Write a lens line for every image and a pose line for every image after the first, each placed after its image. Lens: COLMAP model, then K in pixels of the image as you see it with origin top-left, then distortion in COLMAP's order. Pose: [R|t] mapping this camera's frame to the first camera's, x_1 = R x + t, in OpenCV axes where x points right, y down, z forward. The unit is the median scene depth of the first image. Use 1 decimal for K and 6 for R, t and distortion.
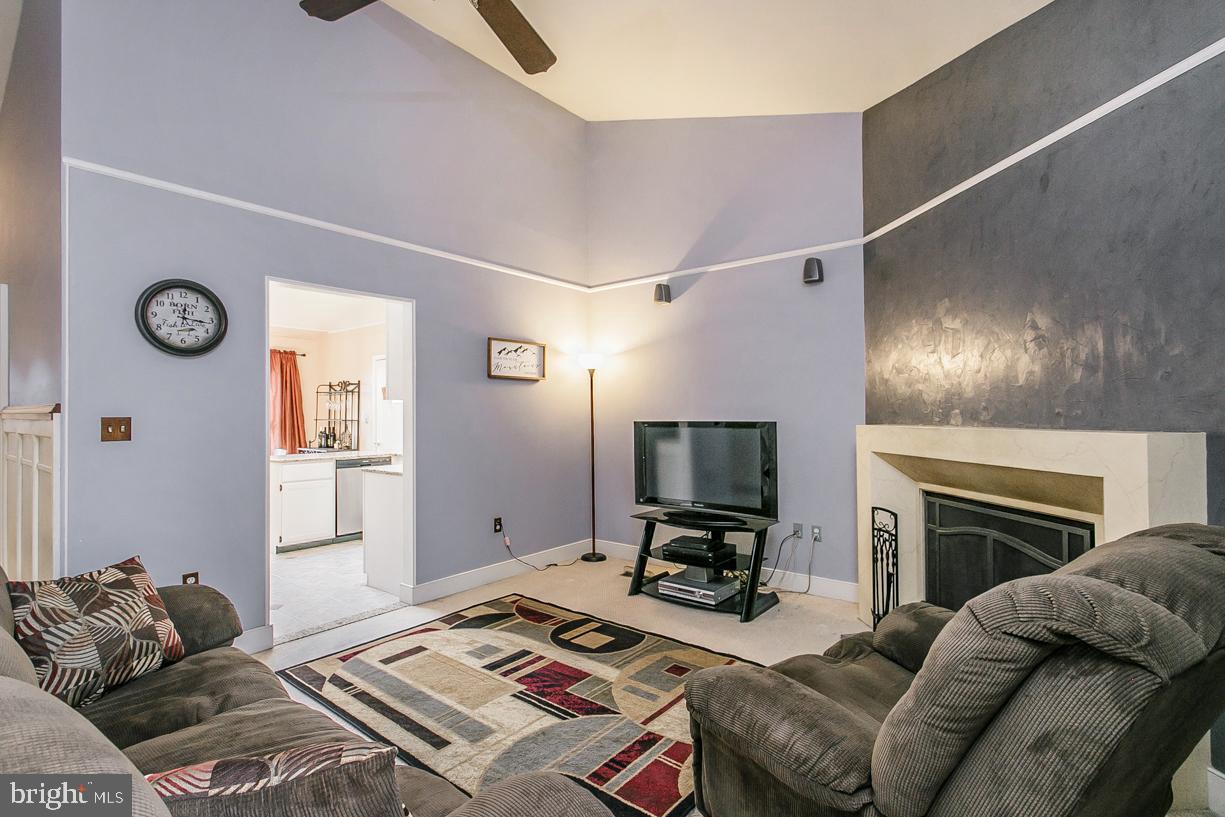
lens RADIAL K [[589.3, 0, 604.6], [0, 589.3, 410.3], [0, 0, 1]] dist [-0.000085, -0.000499]
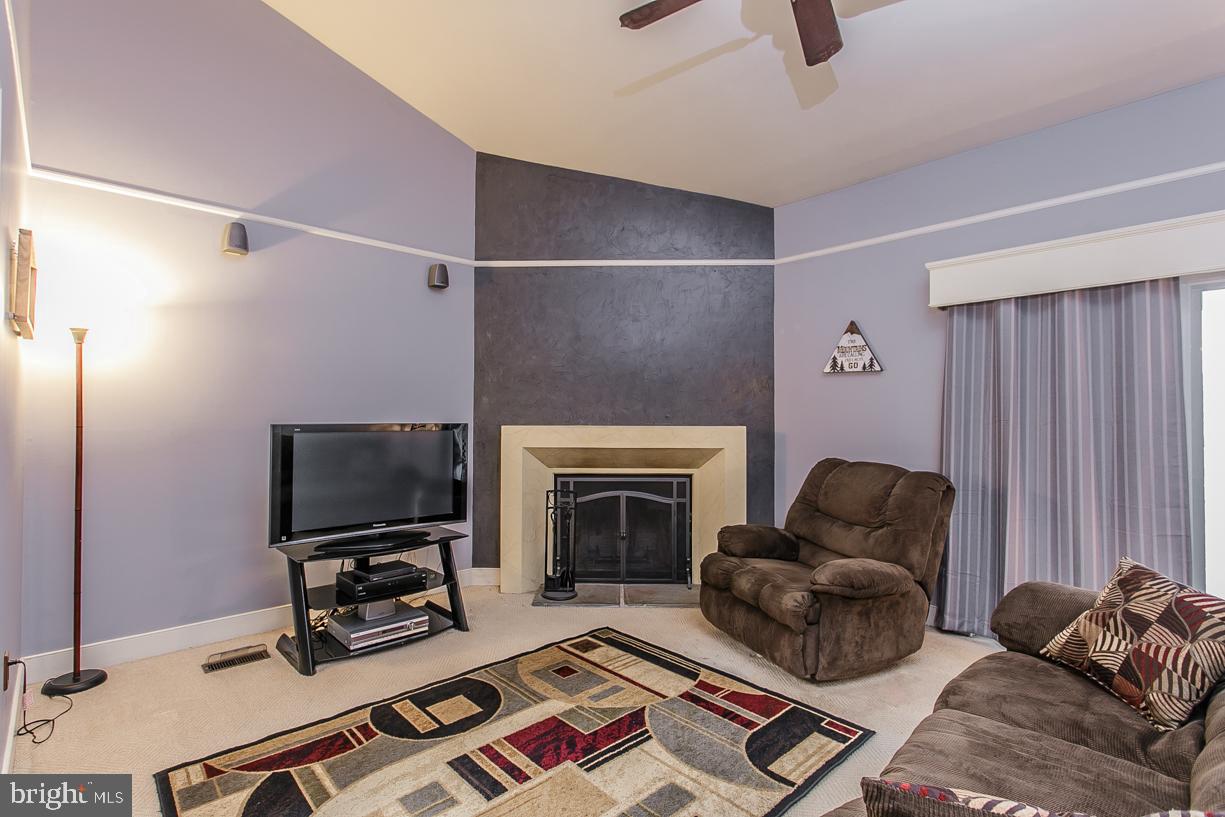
lens RADIAL K [[589.3, 0, 606.4], [0, 589.3, 406.8], [0, 0, 1]] dist [-0.000085, -0.000499]
pose [[0.117692, 0.021113, 0.992826, -0.783877], [-0.012622, 0.999725, -0.019764, 0.009197], [-0.992970, -0.010205, 0.117926, 0.734193]]
